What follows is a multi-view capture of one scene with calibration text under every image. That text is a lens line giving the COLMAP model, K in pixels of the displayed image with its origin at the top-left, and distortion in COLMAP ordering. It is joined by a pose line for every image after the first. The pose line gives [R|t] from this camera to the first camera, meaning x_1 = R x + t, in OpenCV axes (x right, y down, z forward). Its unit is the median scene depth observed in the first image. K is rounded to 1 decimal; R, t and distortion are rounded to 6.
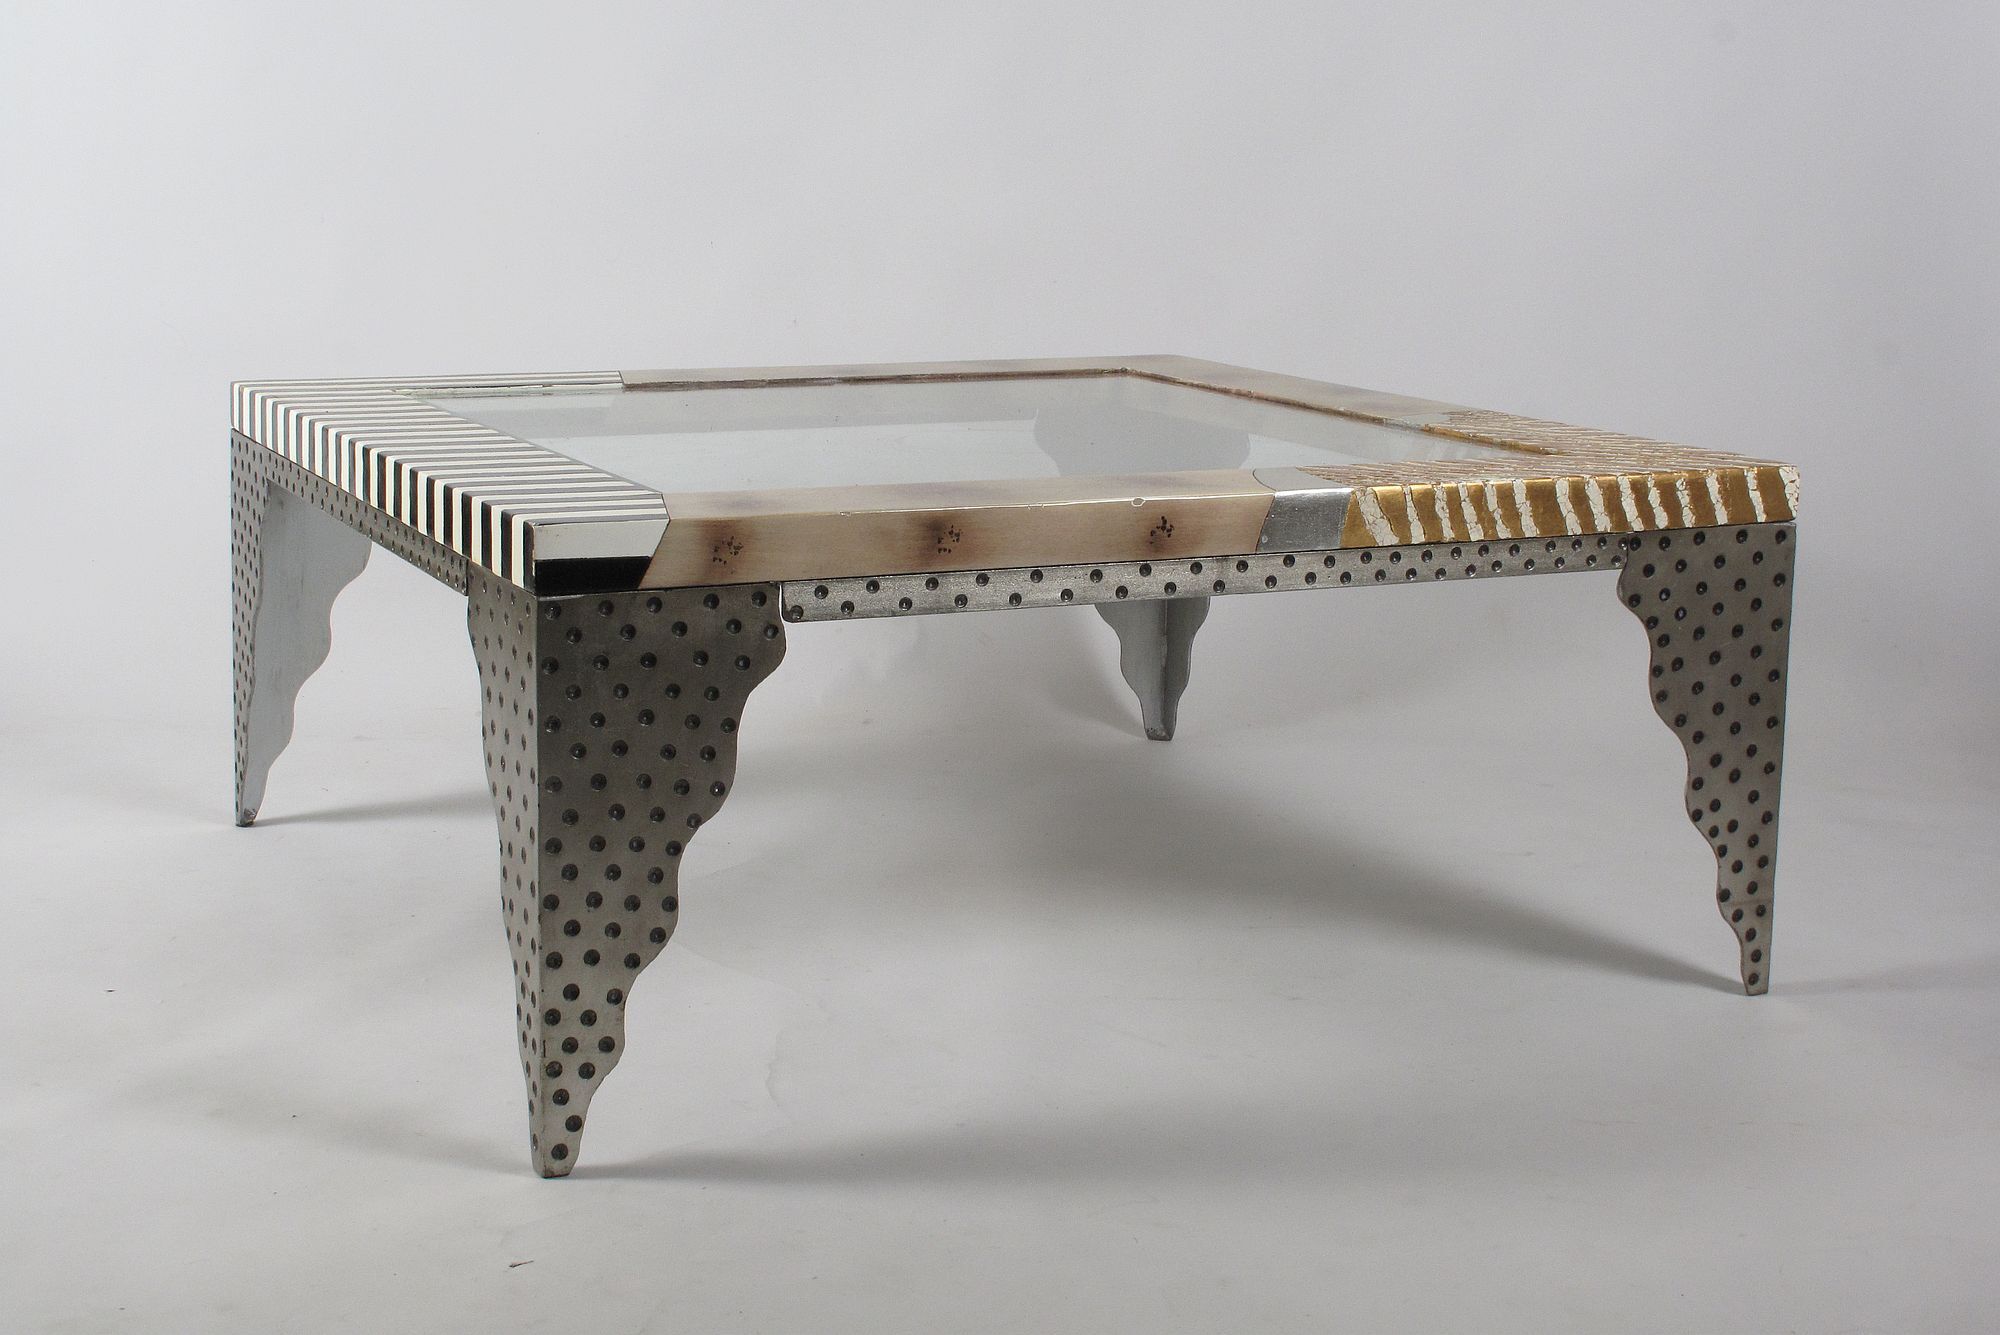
lens RADIAL K [[3002.6, 0, 1002.1], [0, 3002.6, 510.1], [0, 0, 1]] dist [-0.000571, -0.005336]
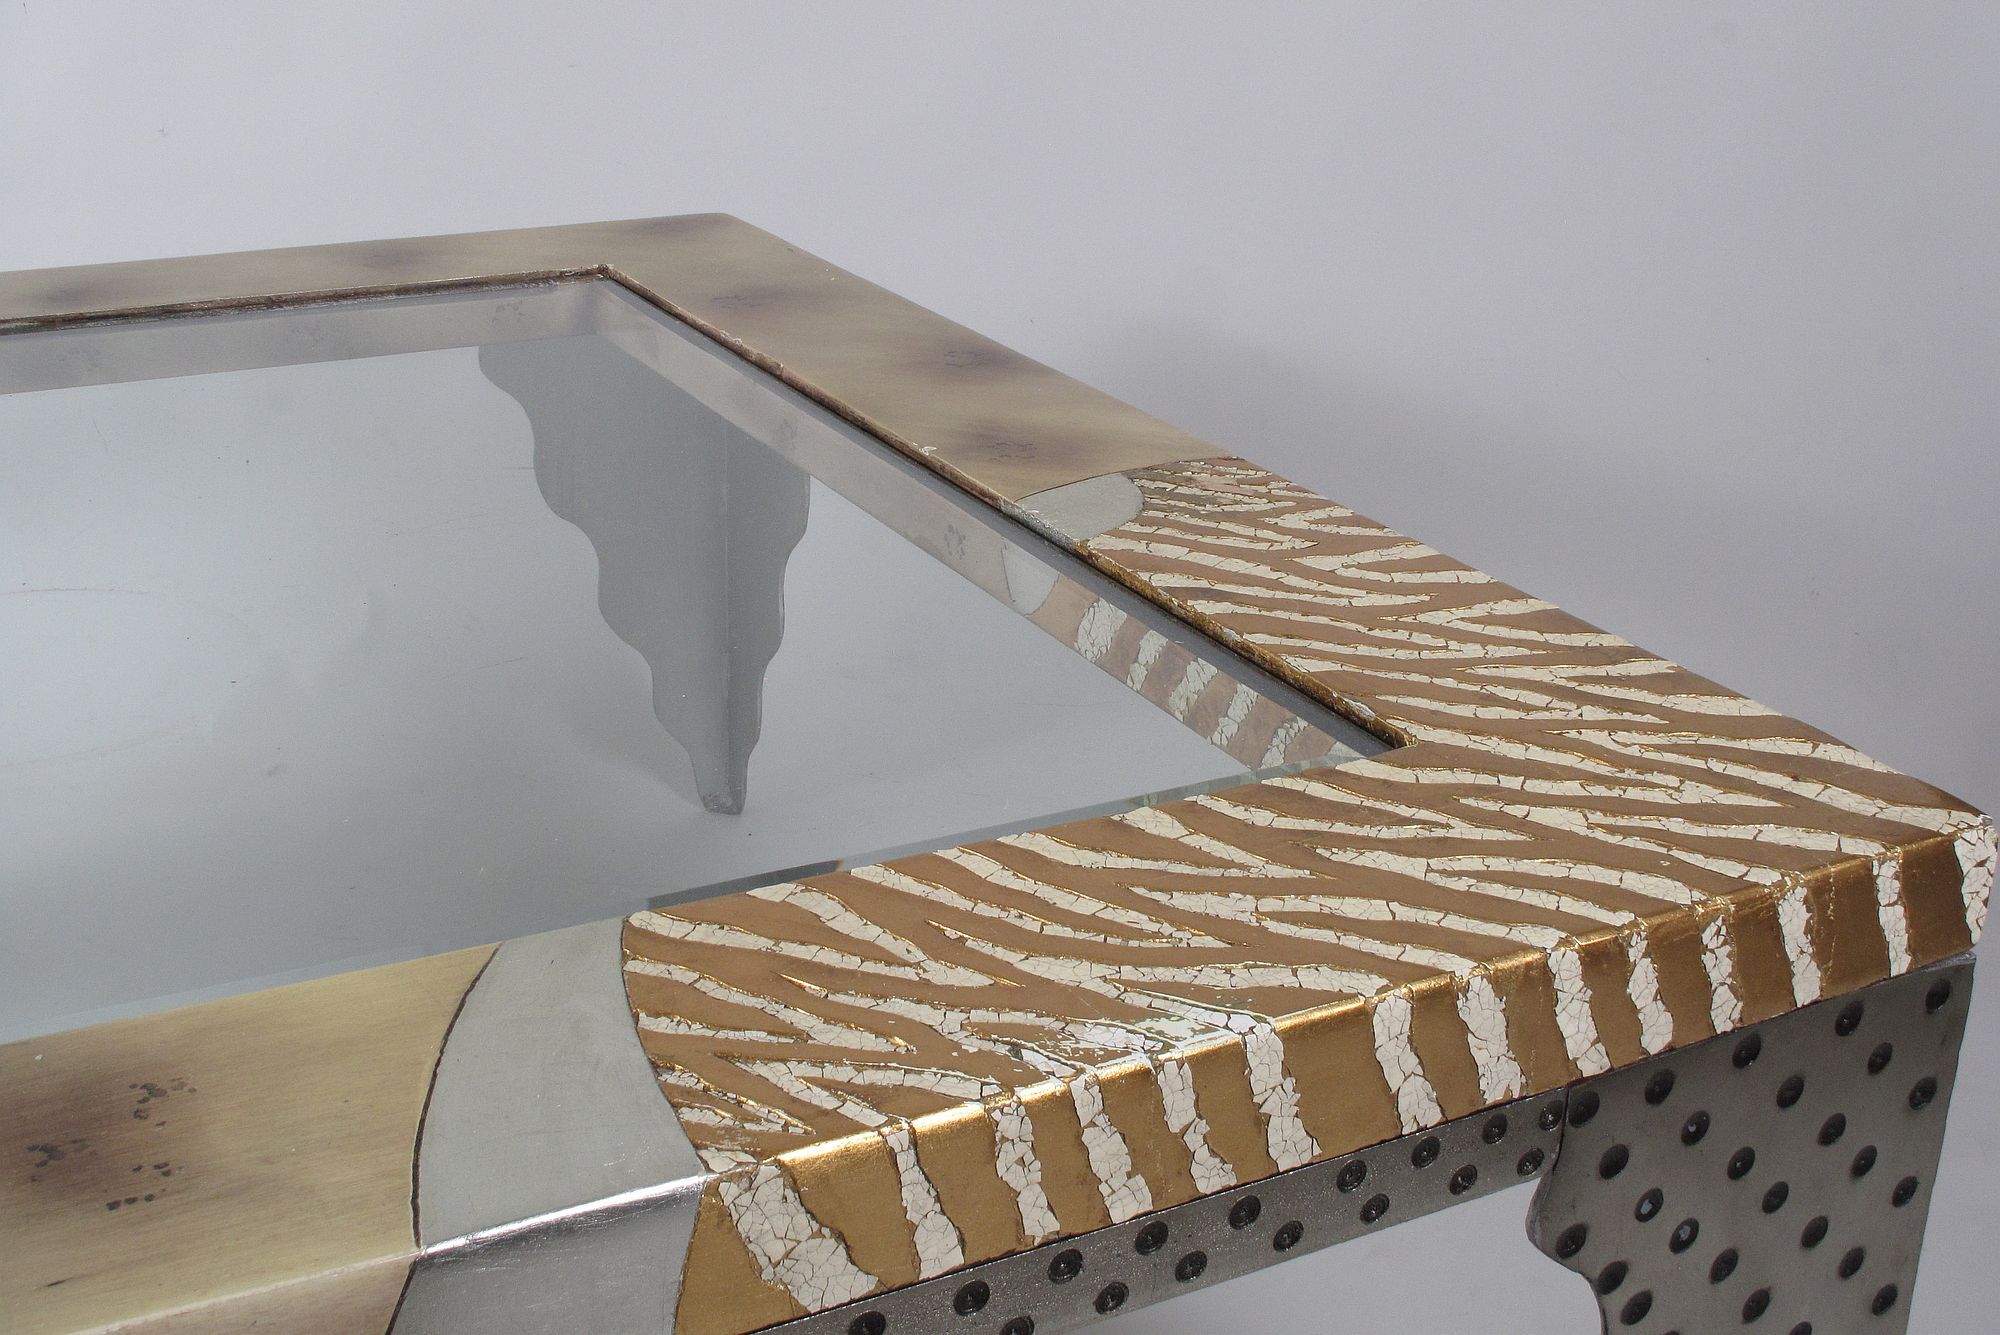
lens RADIAL K [[2400.0, 0, 997.1], [0, 2400.0, 533.1], [0, 0, 1]] dist [-0.009155, -0.041672]
pose [[0.999023, -0.000770, 0.044197, 0.131269], [-0.007211, 0.983615, 0.180136, -0.110490], [-0.043611, -0.180278, 0.982648, 0.752052]]
